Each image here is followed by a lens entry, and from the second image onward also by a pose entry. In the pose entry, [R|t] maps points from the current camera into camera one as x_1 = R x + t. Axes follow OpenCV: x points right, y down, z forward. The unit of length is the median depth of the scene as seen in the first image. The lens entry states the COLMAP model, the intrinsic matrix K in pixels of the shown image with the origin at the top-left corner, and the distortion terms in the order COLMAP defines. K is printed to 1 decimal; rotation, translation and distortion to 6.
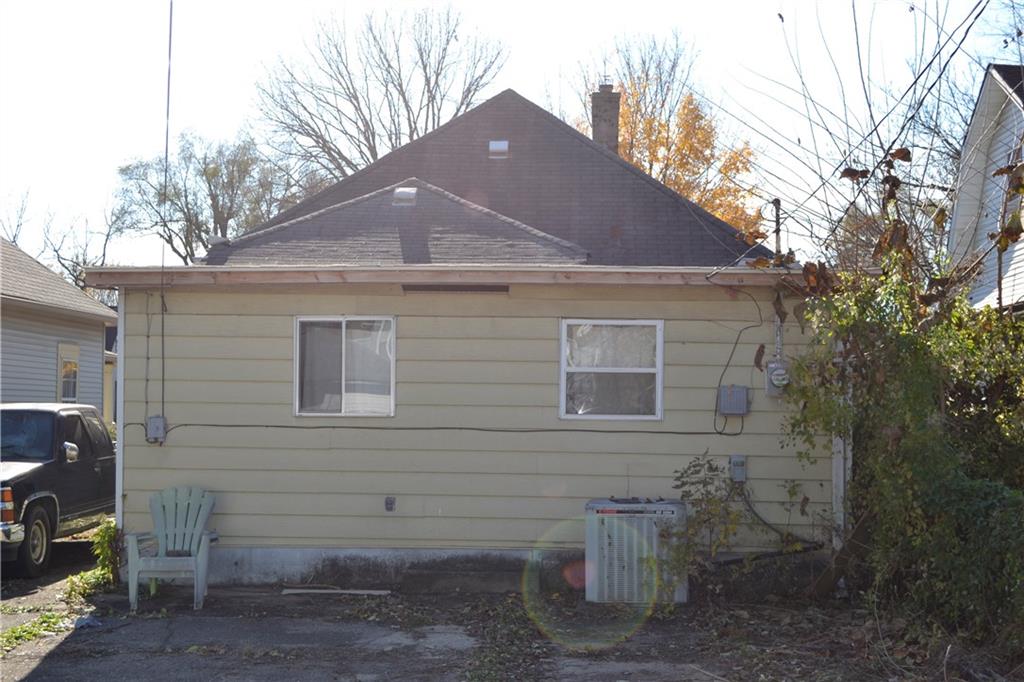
lens RADIAL K [[1373.9, 0, 512.0], [0, 1373.9, 340.4], [0, 0, 1]] dist [-0.037513, 0.000000]
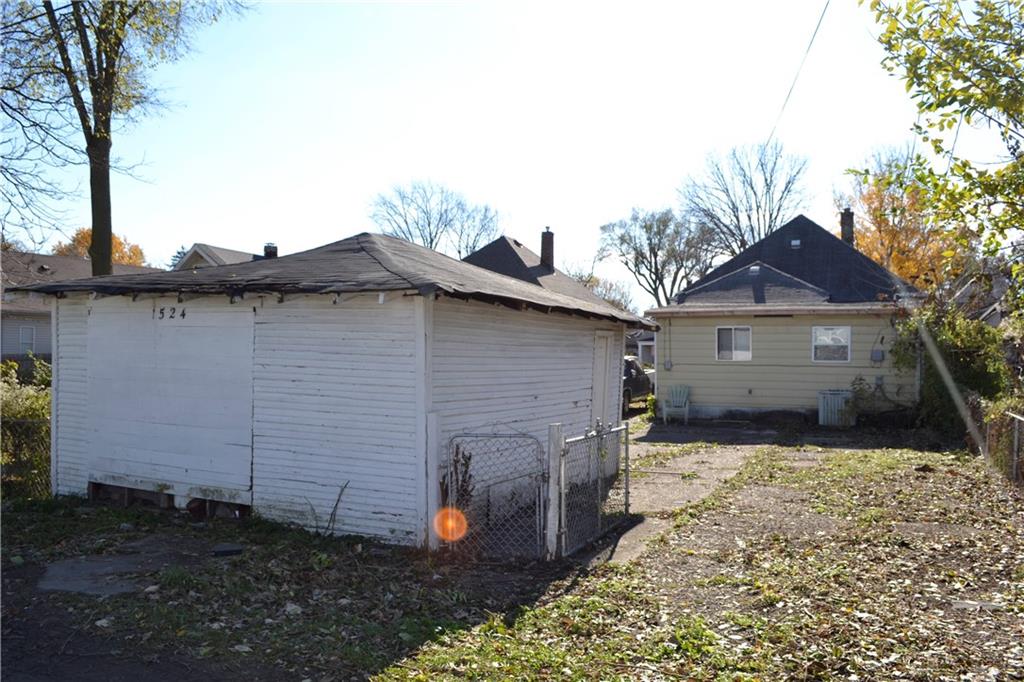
lens RADIAL K [[825.7, 0, 514.9], [0, 825.7, 344.8], [0, 0, 1]] dist [-0.076404, -0.008374]
pose [[0.934280, -0.006909, -0.356473, 0.063028], [0.022018, 0.999022, 0.038347, -0.054903], [0.355859, -0.043676, 0.933518, -0.766779]]
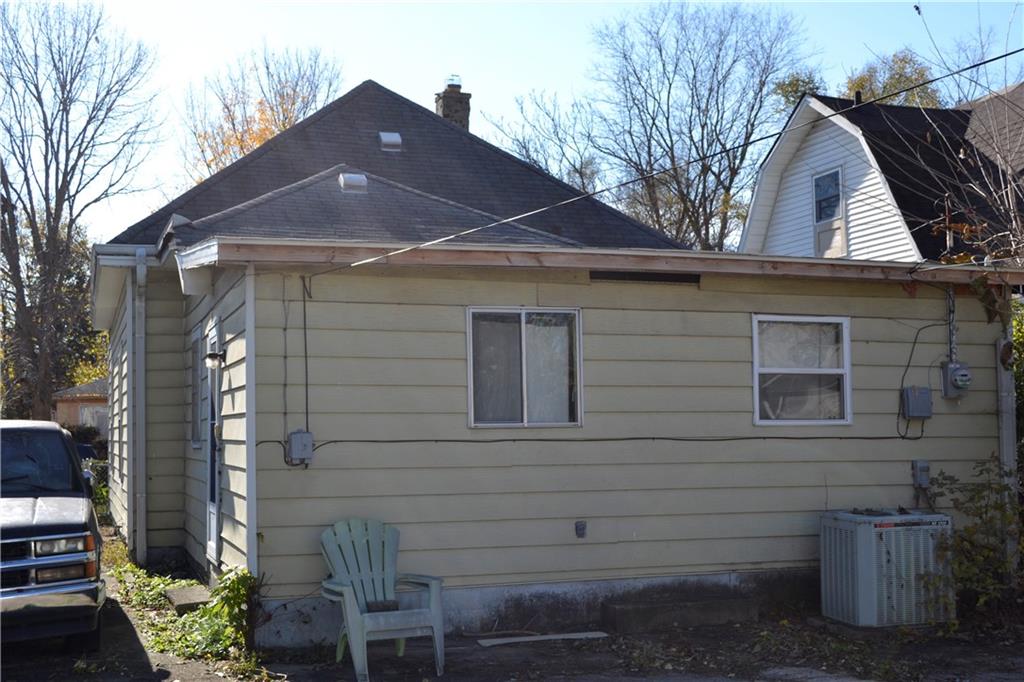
lens RADIAL K [[1291.7, 0, 511.6], [0, 1291.7, 344.1], [0, 0, 1]] dist [-0.022374, 0.000000]
pose [[0.926740, 0.006902, 0.375641, -0.429060], [-0.001465, 0.999890, -0.014758, 0.016571], [-0.375701, 0.013127, 0.926648, 0.274191]]
